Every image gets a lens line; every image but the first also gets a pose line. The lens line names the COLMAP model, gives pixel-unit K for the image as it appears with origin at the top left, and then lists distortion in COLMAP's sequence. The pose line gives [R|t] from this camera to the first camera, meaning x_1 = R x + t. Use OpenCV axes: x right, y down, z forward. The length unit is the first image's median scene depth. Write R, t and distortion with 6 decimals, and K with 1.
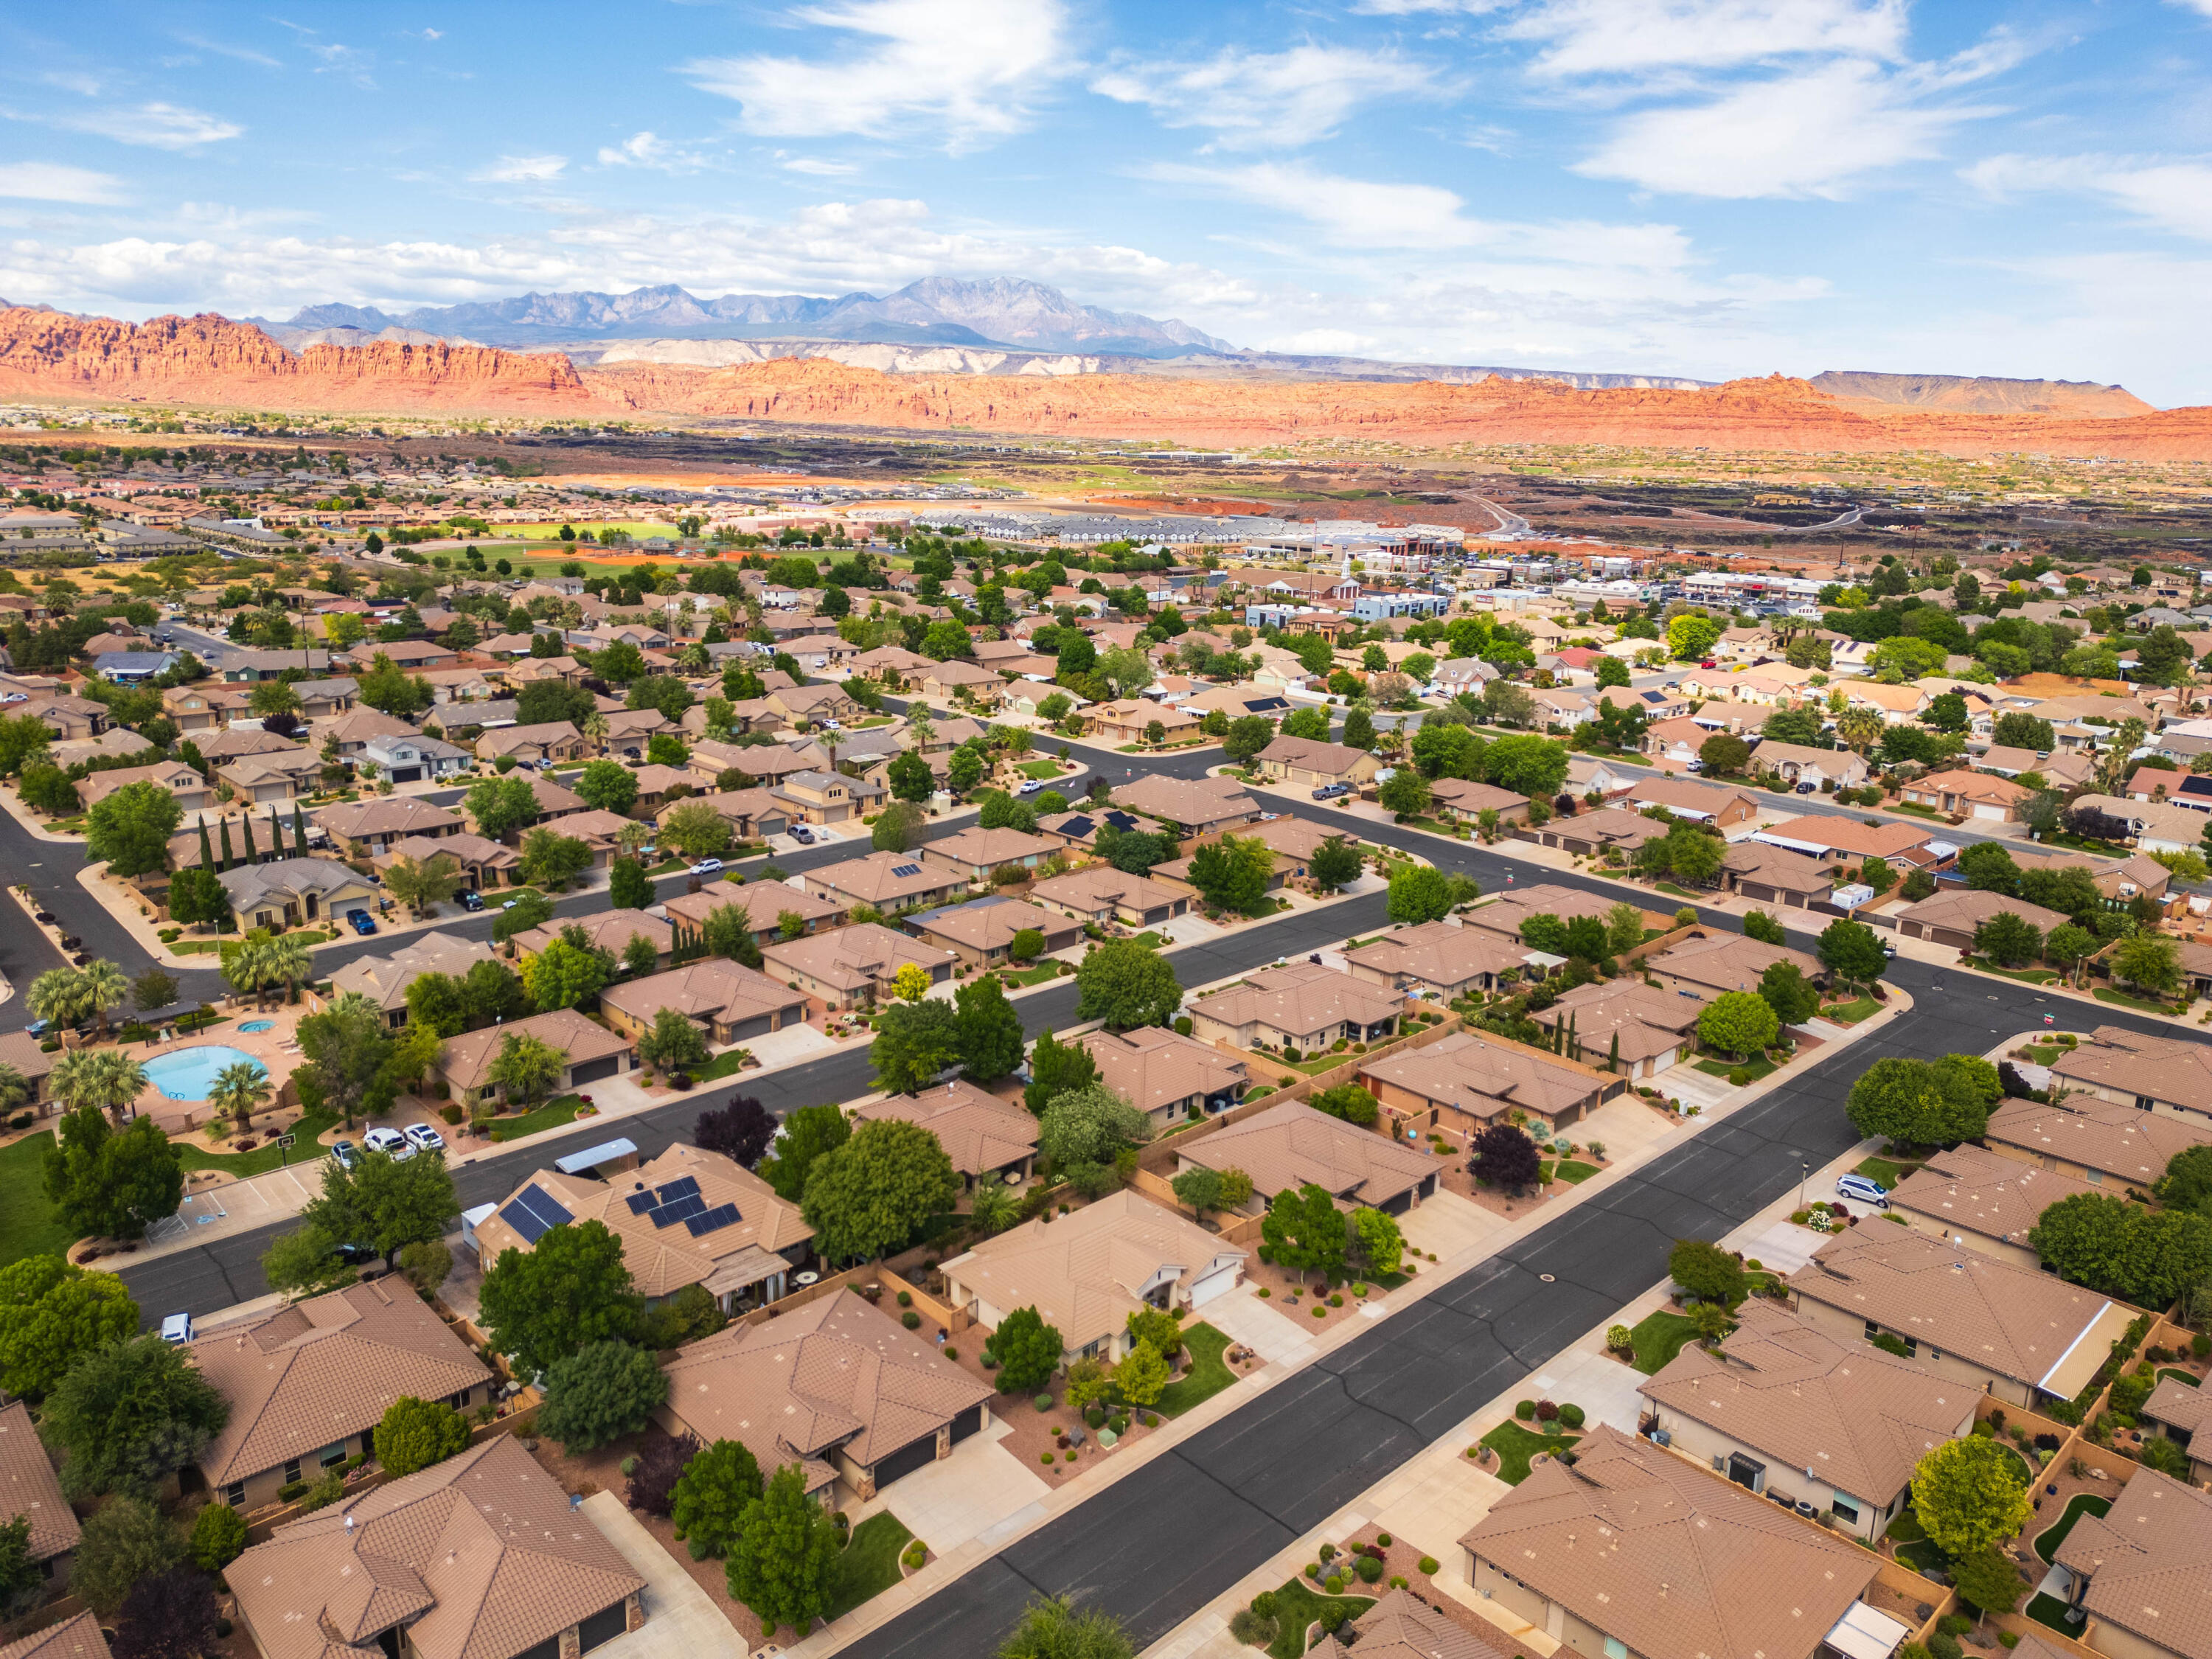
lens RADIAL K [[1551.2, 0, 1114.3], [0, 1551.2, 837.3], [0, 0, 1]] dist [0.073312, -0.064520]
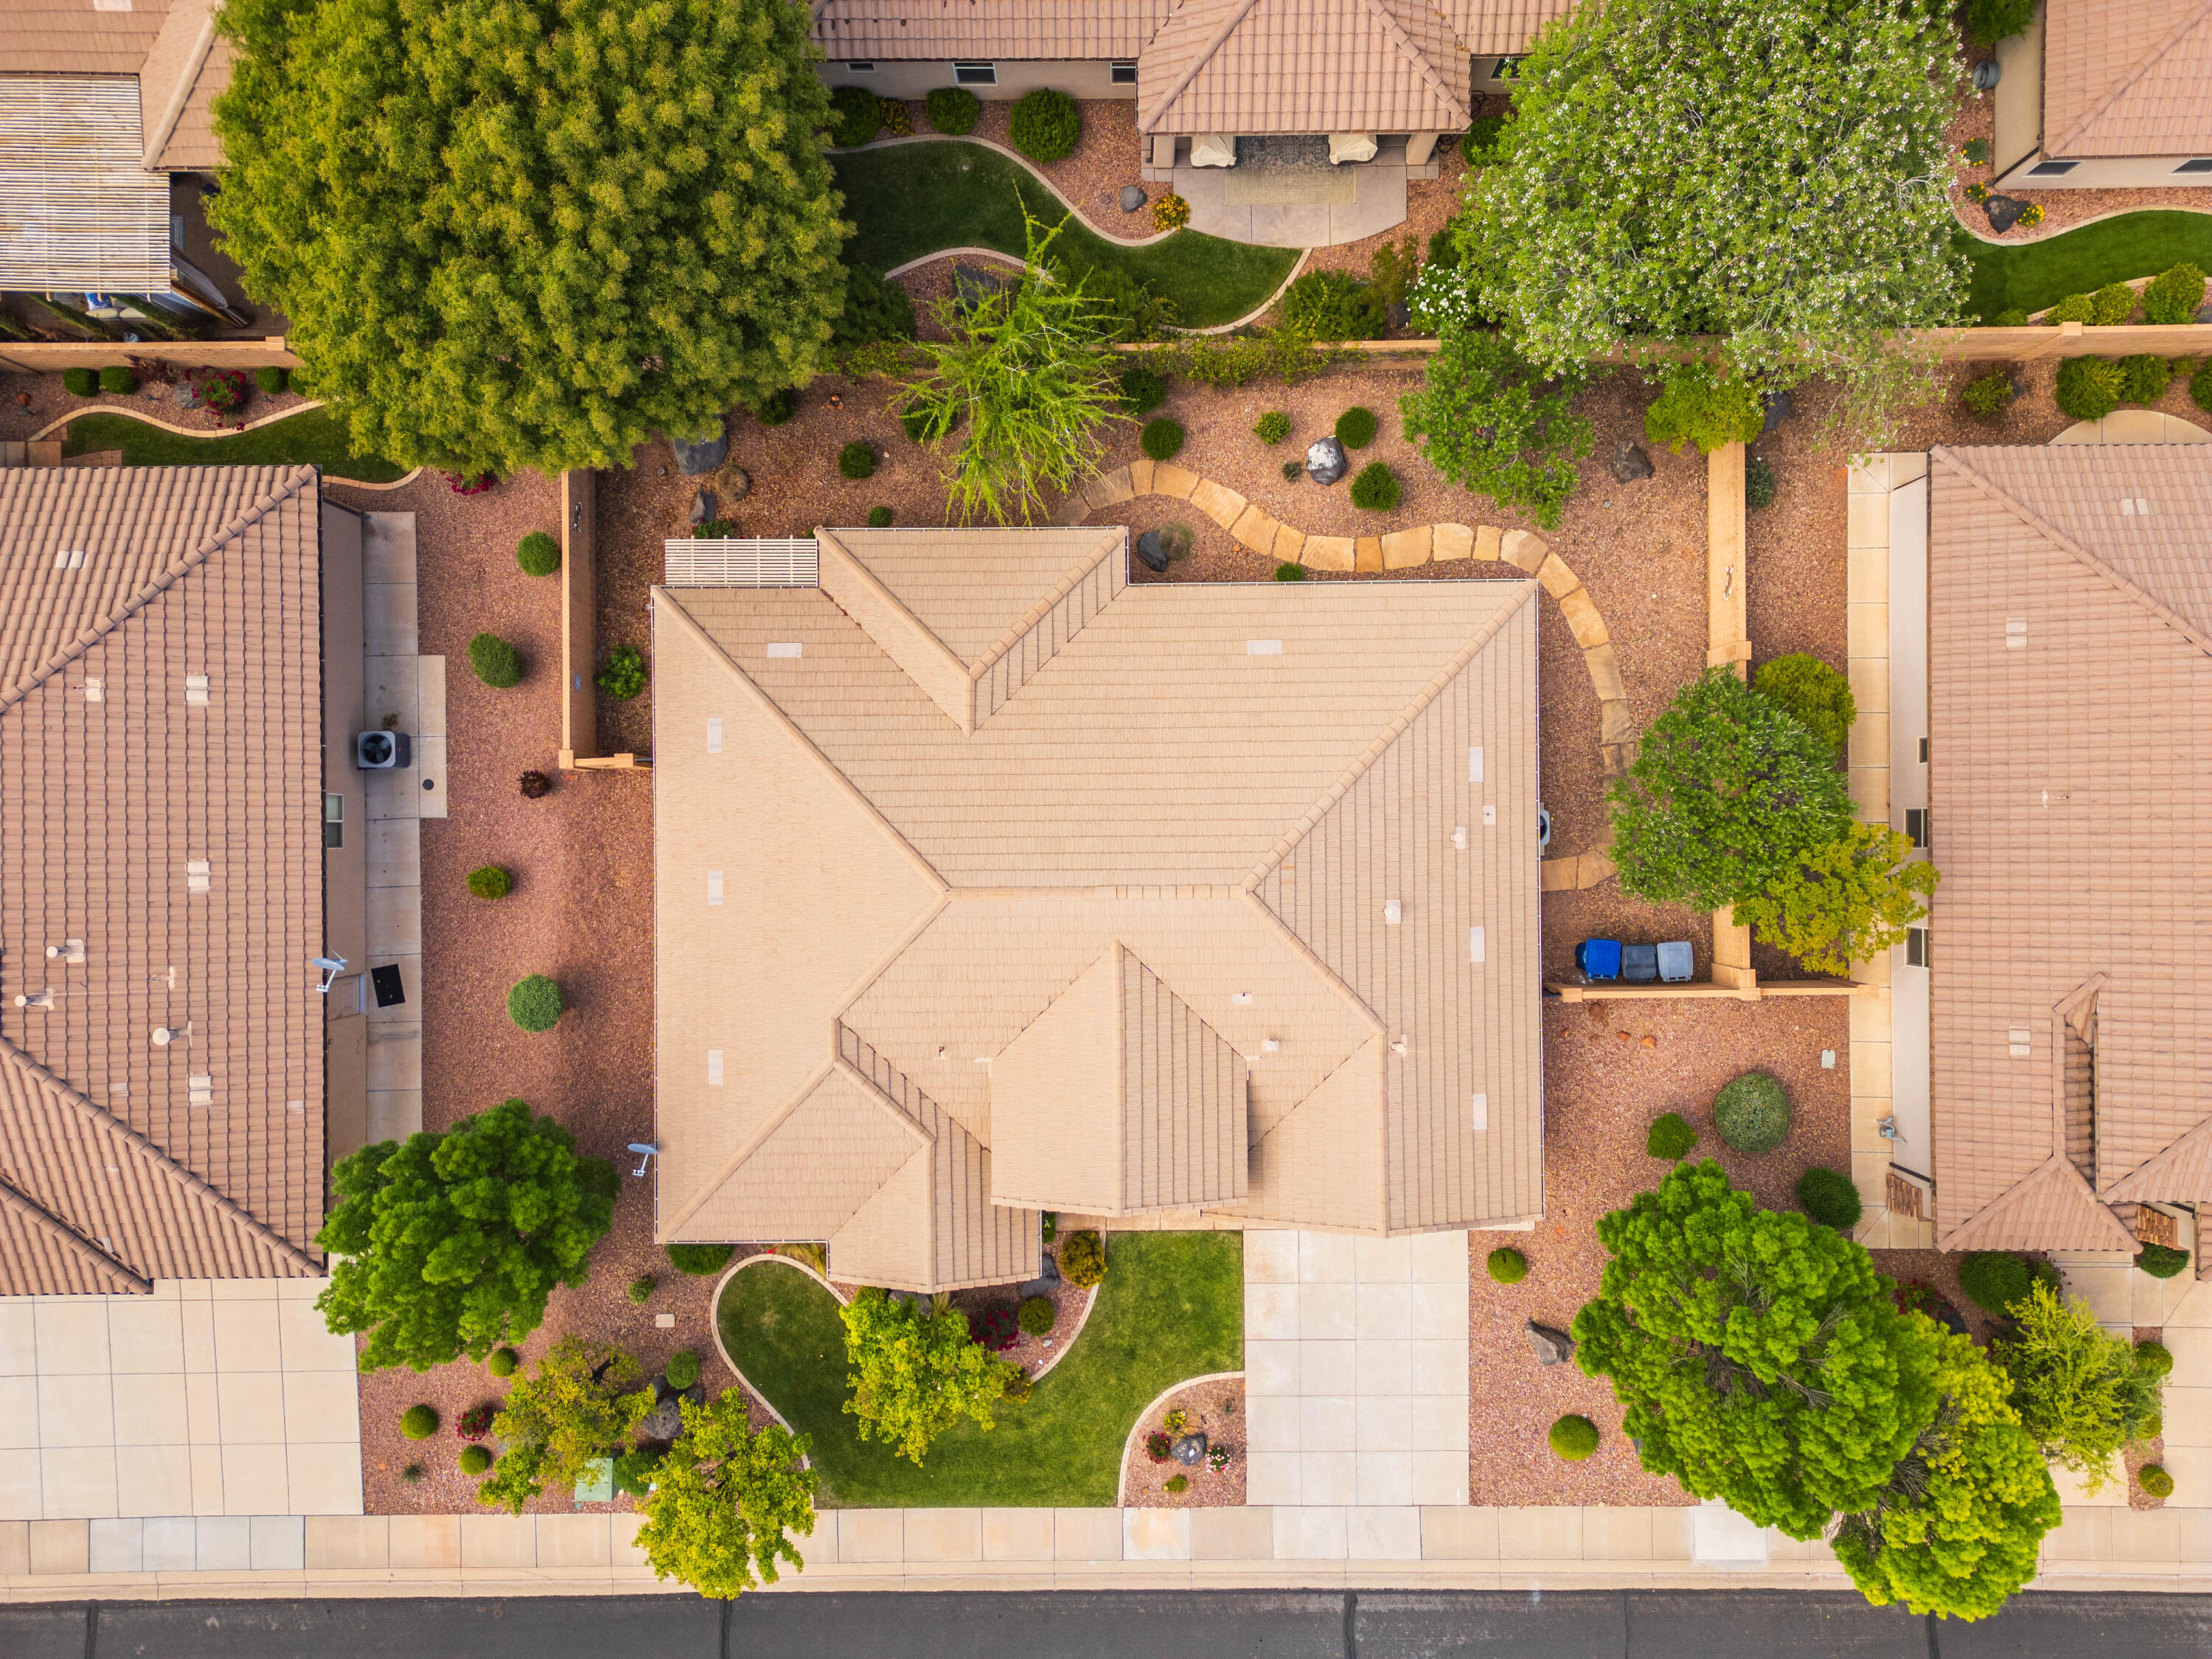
lens RADIAL K [[1551.7, 0, 1107.6], [0, 1551.7, 836.5], [0, 0, 1]] dist [0.084933, -0.084986]
pose [[0.727499, 0.685616, -0.026000, -0.005622], [-0.150012, 0.195926, 0.969077, -0.003714], [0.669509, -0.701102, 0.245386, 0.574682]]
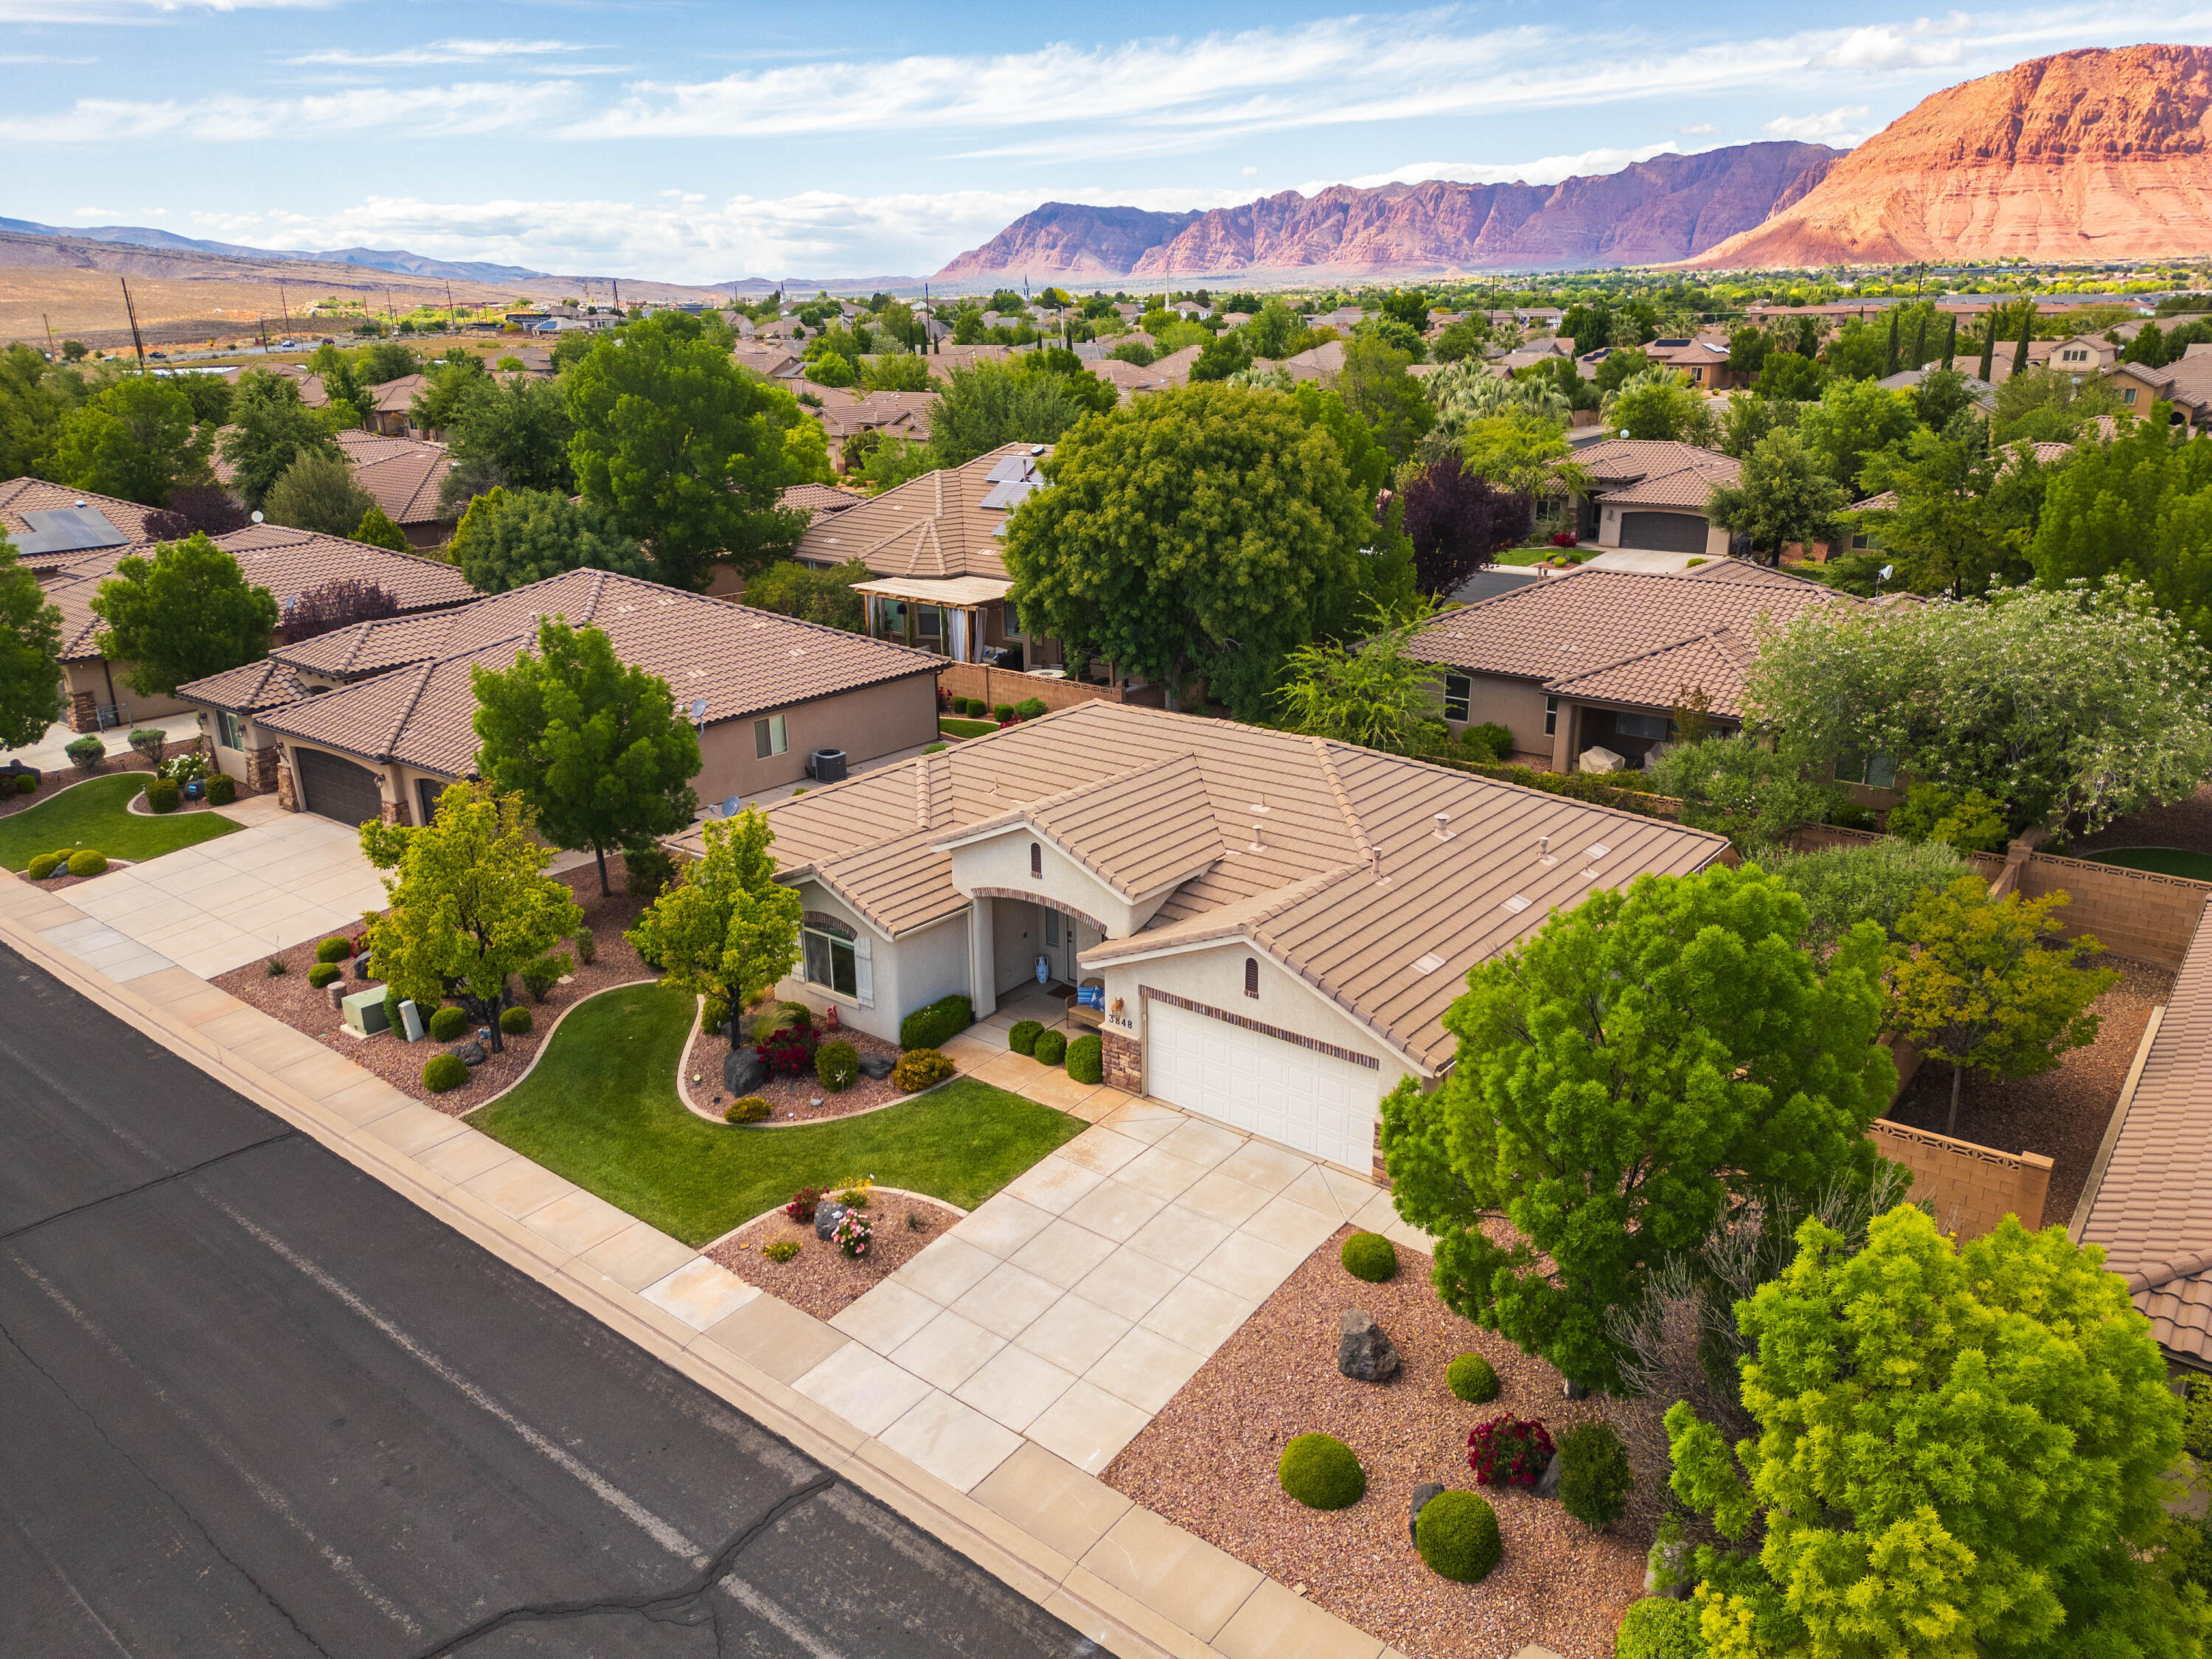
lens RADIAL K [[1559.8, 0, 1111.1], [0, 1559.8, 819.7], [0, 0, 1]] dist [0.029935, 0.000576]
pose [[0.139021, 0.287043, -0.947776, 0.163883], [-0.239505, 0.938403, 0.249073, 0.121528], [0.960890, 0.192371, 0.199206, 0.565401]]
